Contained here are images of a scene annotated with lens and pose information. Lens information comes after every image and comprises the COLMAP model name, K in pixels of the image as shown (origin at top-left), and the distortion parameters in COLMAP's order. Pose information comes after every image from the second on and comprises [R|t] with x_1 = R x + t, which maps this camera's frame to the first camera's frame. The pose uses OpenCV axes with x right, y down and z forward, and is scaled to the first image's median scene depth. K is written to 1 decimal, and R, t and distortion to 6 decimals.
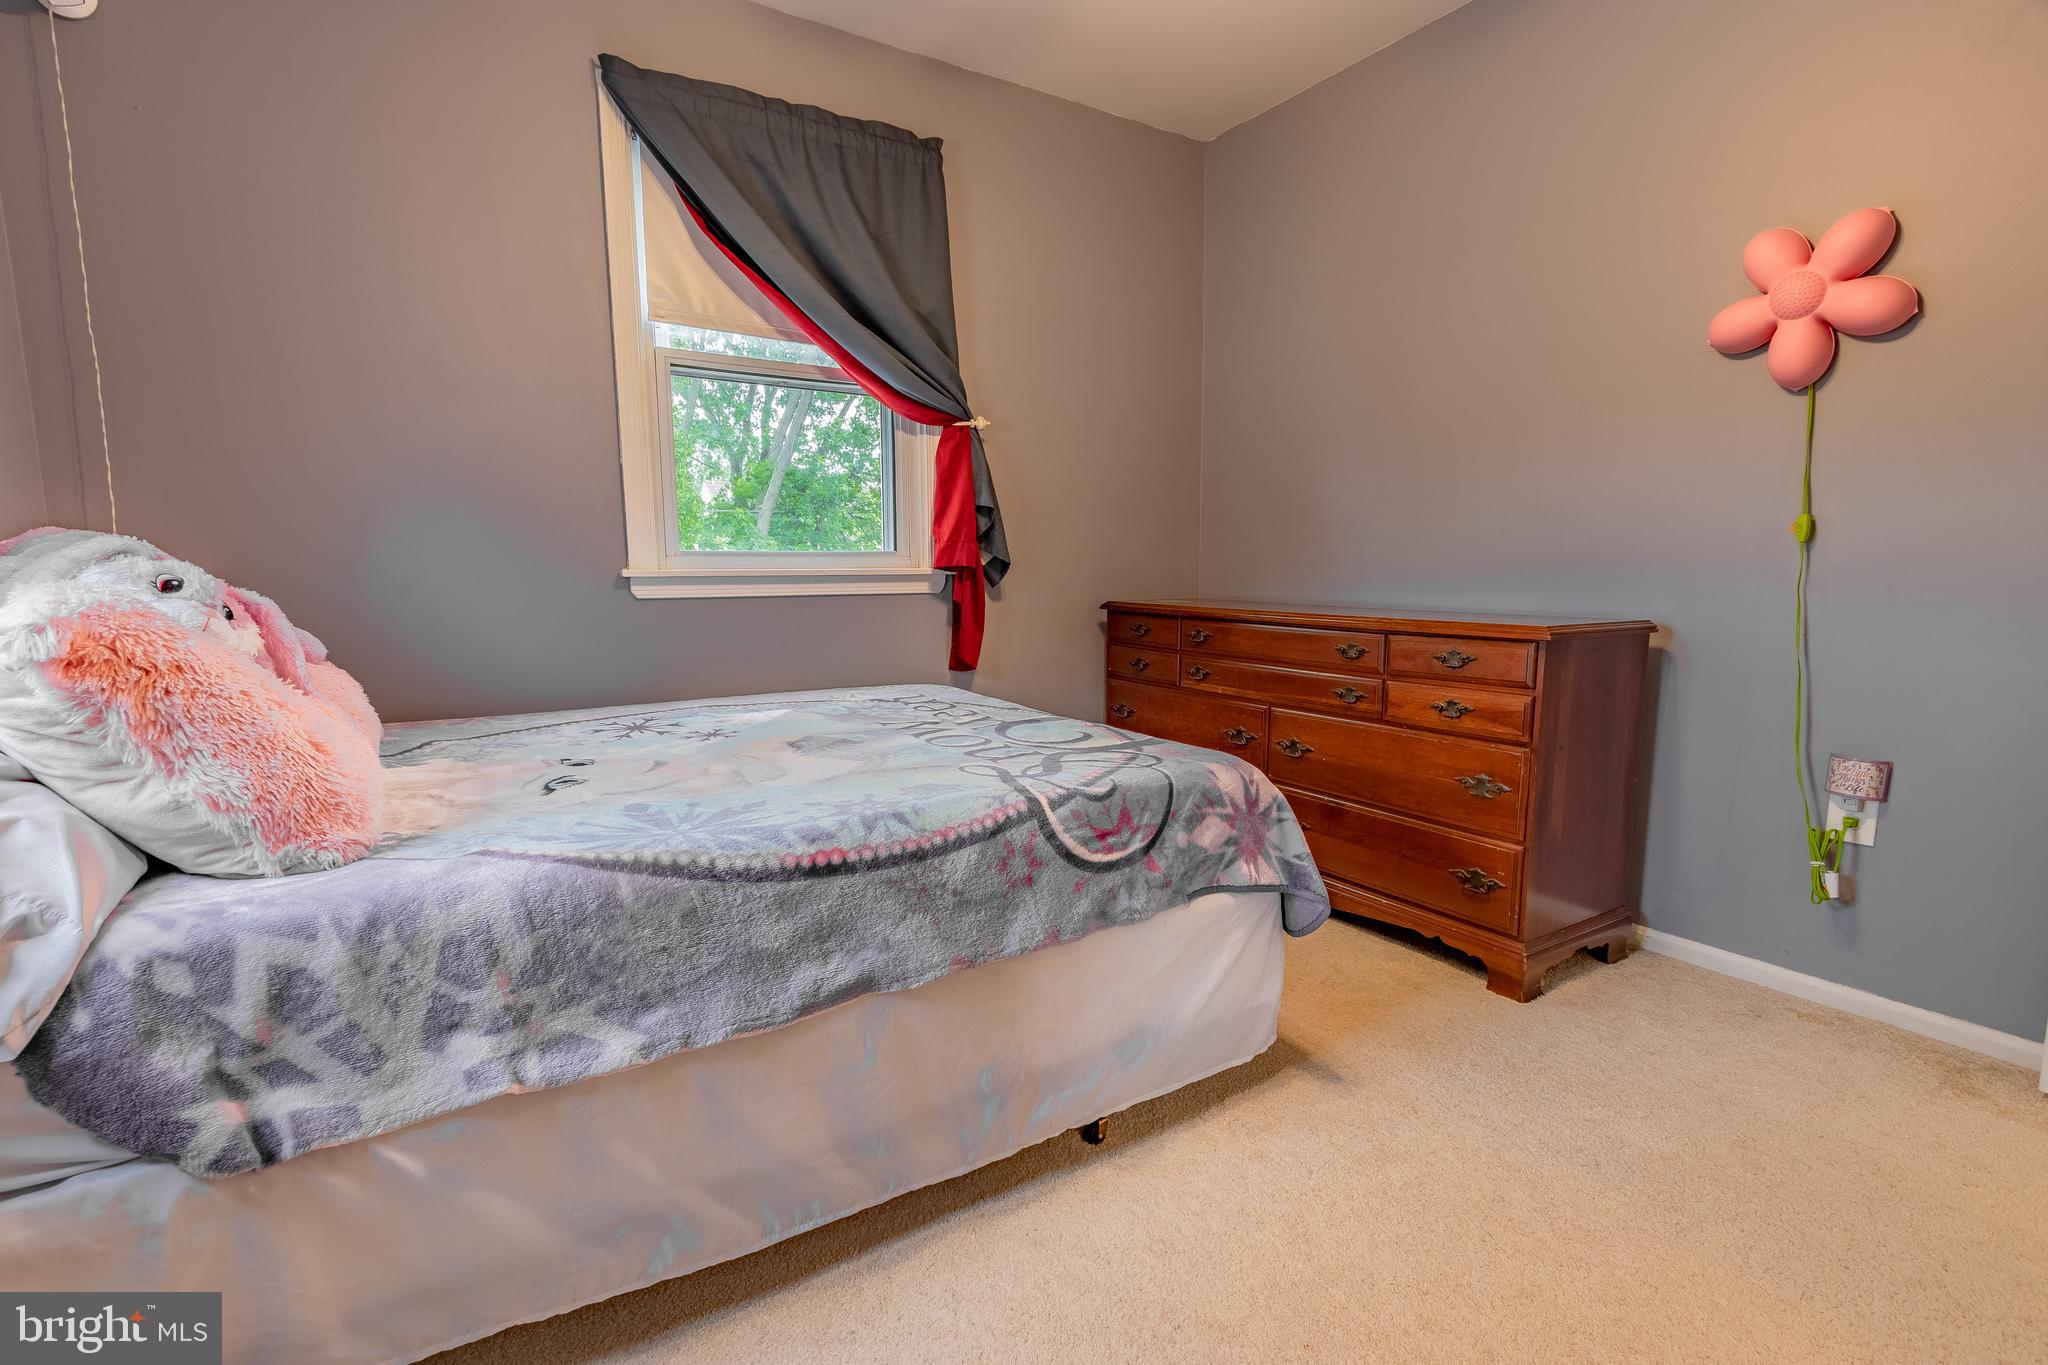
lens RADIAL K [[925.9, 0, 1034.1], [0, 925.9, 676.6], [0, 0, 1]] dist [0.009271, 0.000199]
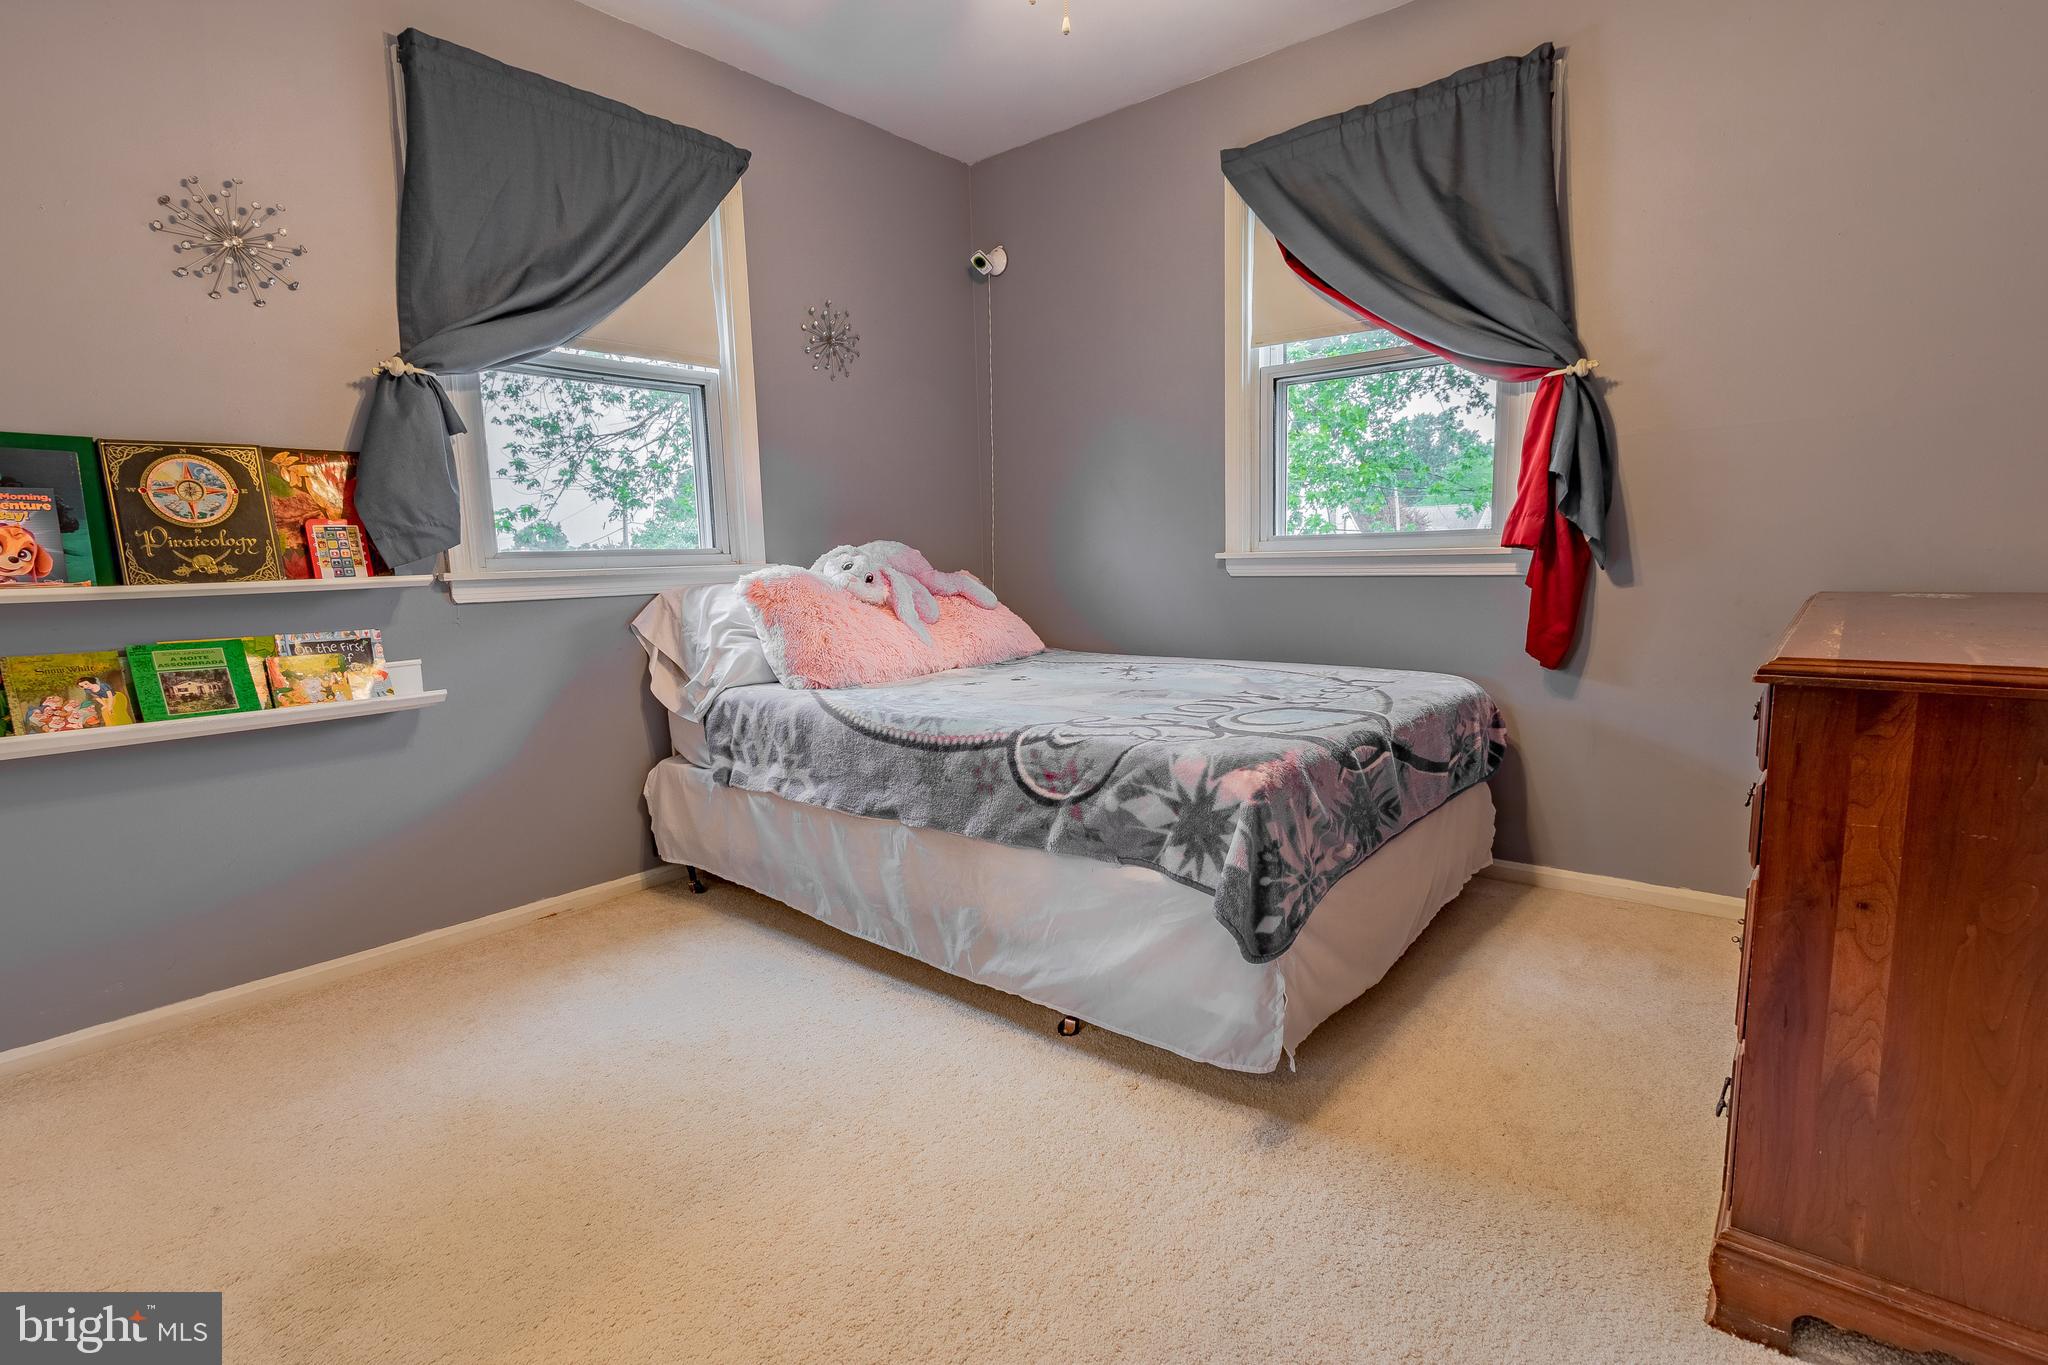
lens RADIAL K [[964.9, 0, 1024.0], [0, 964.9, 682.5], [0, 0, 1]] dist [0.002731, -0.000258]
pose [[0.312807, 0.119469, -0.942273, 1.233337], [-0.091982, 0.991205, 0.095137, -0.067471], [0.945352, 0.056912, 0.321045, 0.548751]]
